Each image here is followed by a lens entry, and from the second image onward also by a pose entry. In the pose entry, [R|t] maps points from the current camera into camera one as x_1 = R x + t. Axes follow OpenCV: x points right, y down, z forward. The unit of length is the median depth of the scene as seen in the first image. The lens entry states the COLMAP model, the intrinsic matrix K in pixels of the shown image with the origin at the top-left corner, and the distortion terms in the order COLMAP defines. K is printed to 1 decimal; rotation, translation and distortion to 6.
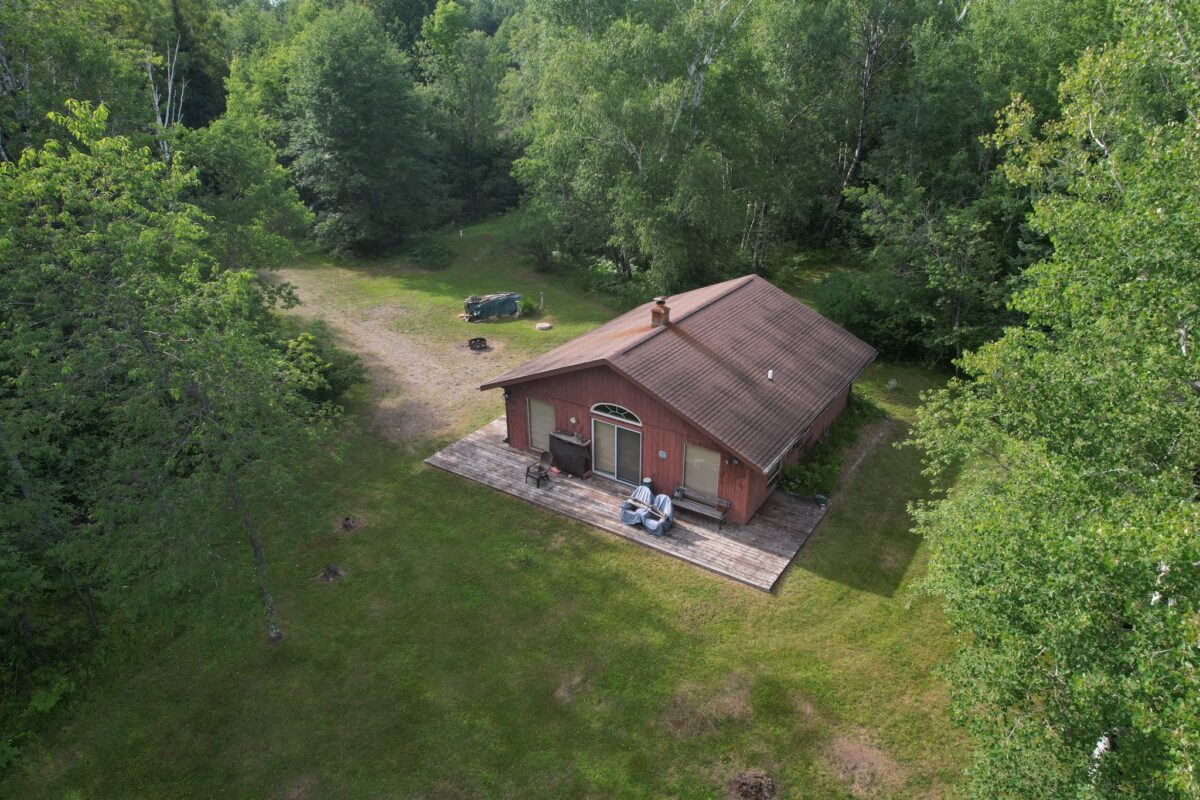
lens RADIAL K [[781.7, 0, 603.6], [0, 781.7, 404.7], [0, 0, 1]] dist [-0.007658, -0.000897]
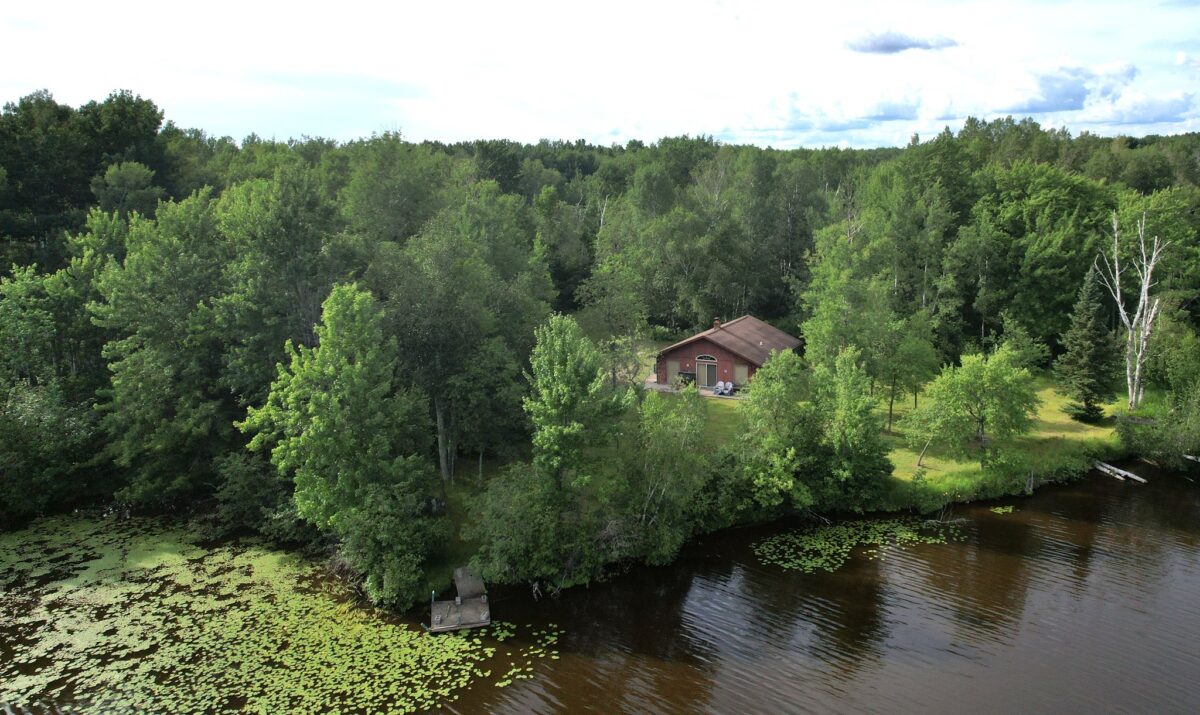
lens RADIAL K [[942.4, 0, 724.4], [0, 942.4, 256.6], [0, 0, 1]] dist [-0.066562, 0.070023]
pose [[0.977607, -0.023310, 0.209143, -0.539886], [0.090939, 0.943052, -0.319974, 0.658538], [-0.189774, 0.331828, 0.924054, -1.914922]]
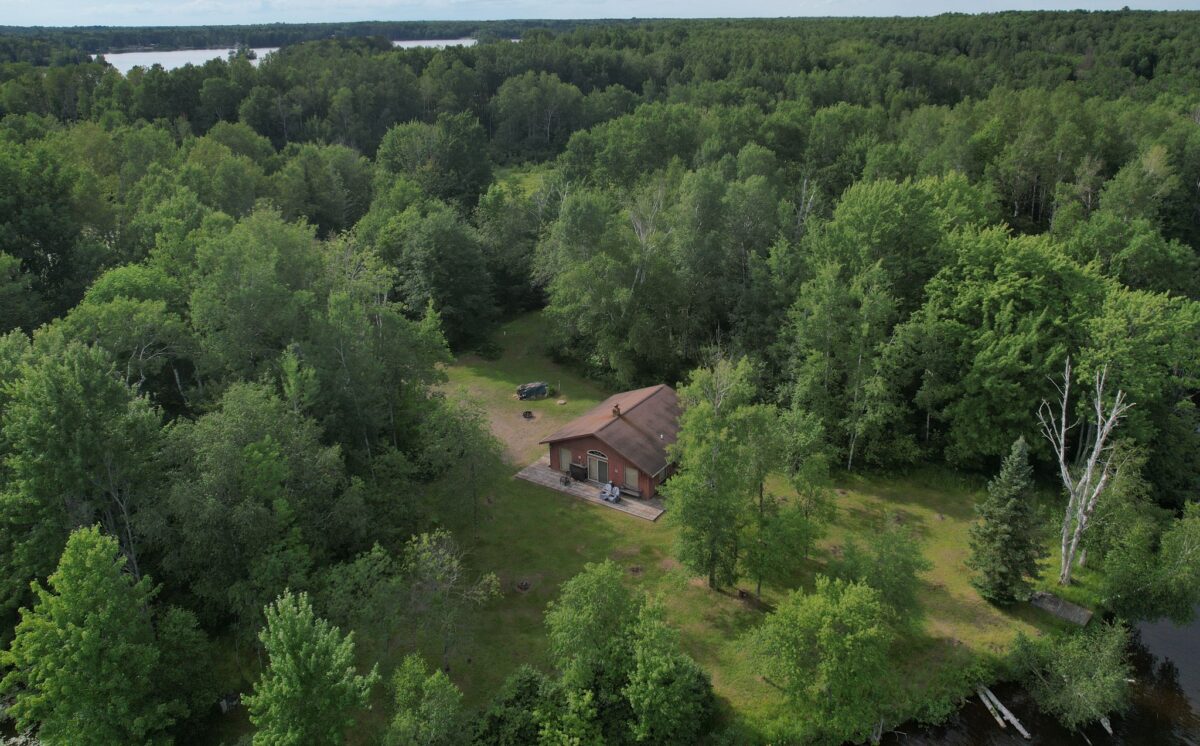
lens RADIAL K [[932.6, 0, 633.0], [0, 932.6, 296.4], [0, 0, 1]] dist [-0.051432, 0.041780]
pose [[0.999448, -0.010787, 0.031407, 0.038245], [0.014742, 0.991593, -0.128556, -0.095402], [-0.029756, 0.128948, 0.991205, -1.810108]]
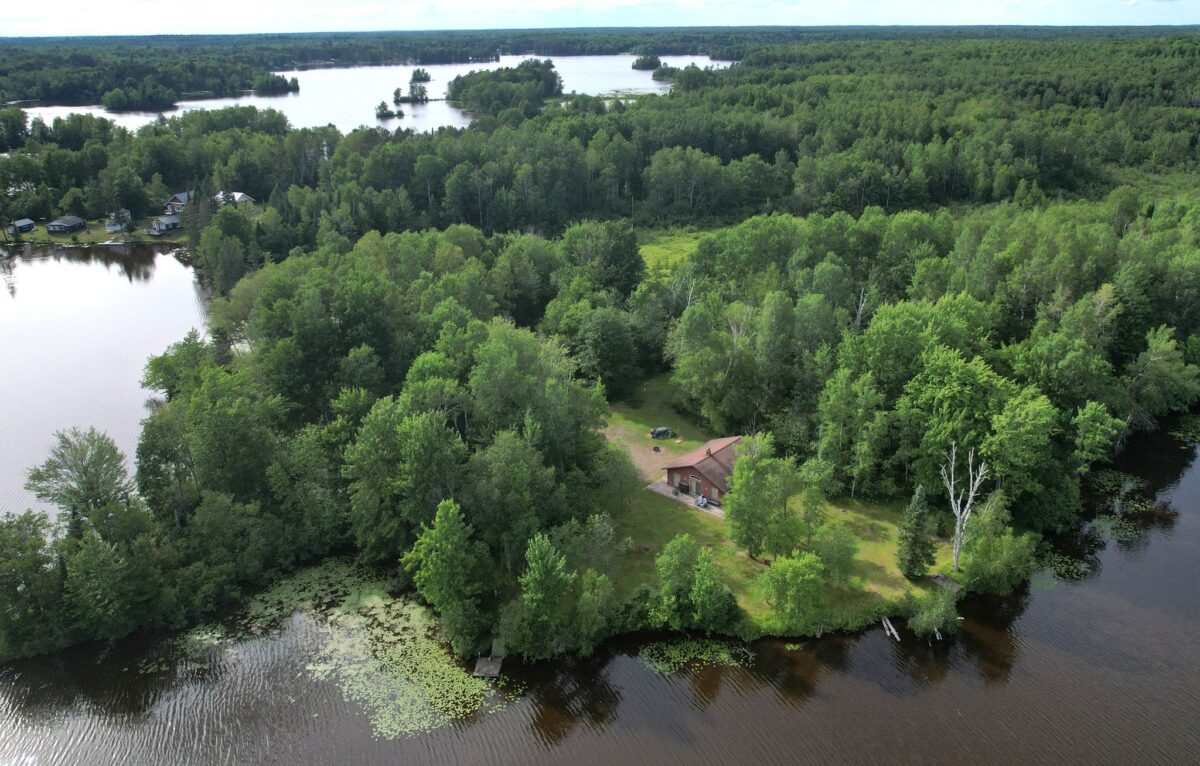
lens RADIAL K [[980.7, 0, 652.2], [0, 980.7, 304.3], [0, 0, 1]] dist [-0.039452, -0.010947]
pose [[0.993791, 0.028898, -0.107447, 0.291927], [-0.042072, 0.991584, -0.122441, -0.232958], [0.103005, 0.126201, 0.986642, -3.853122]]
